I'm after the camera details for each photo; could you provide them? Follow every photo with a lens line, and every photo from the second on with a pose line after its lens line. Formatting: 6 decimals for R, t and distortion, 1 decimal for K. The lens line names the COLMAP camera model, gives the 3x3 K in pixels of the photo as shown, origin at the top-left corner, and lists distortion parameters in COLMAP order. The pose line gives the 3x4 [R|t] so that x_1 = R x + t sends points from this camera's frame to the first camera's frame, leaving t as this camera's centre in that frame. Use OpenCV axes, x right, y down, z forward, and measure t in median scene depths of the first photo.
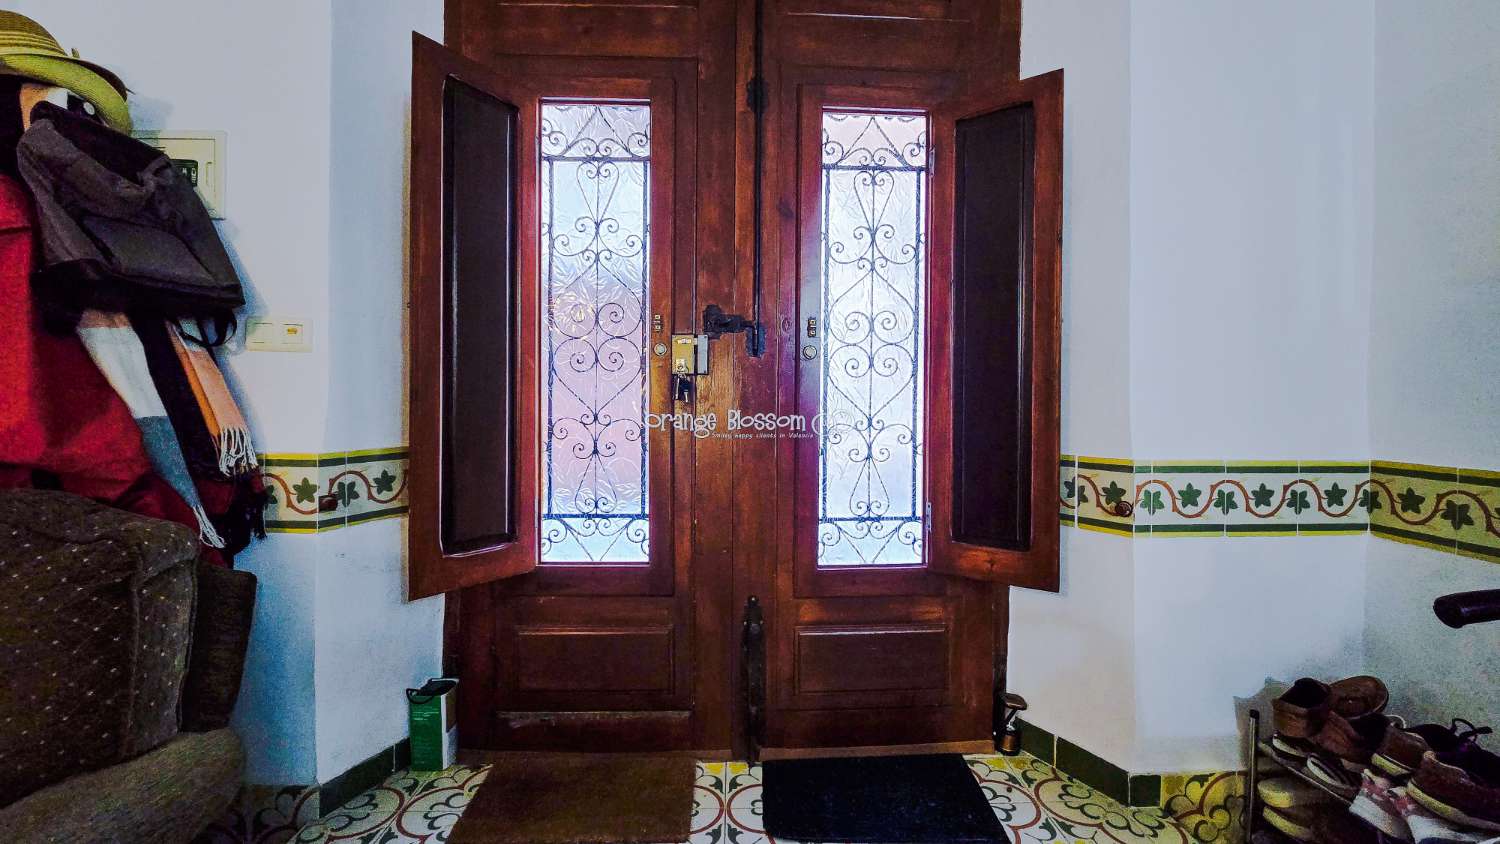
lens RADIAL K [[611.7, 0, 755.4], [0, 611.7, 409.4], [0, 0, 1]] dist [-0.001658, -0.001180]
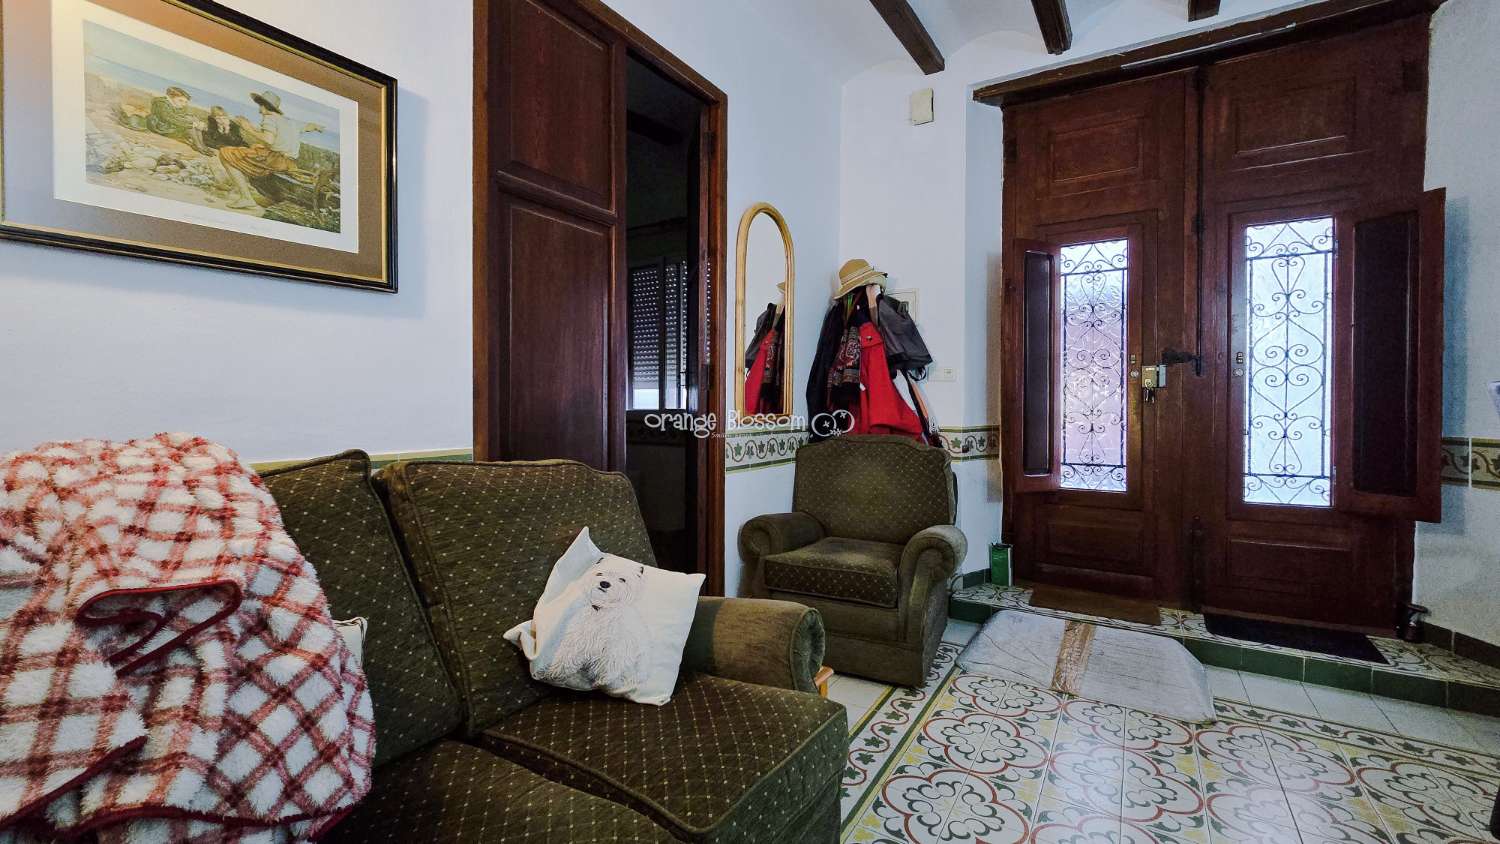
lens RADIAL K [[611.7, 0, 755.4], [0, 611.7, 409.4], [0, 0, 1]] dist [-0.001658, -0.001180]
pose [[0.839128, -0.001437, -0.543932, -0.110340], [-0.000252, 0.999995, -0.003030, 0.012884], [0.543934, 0.002680, 0.839124, -1.120114]]
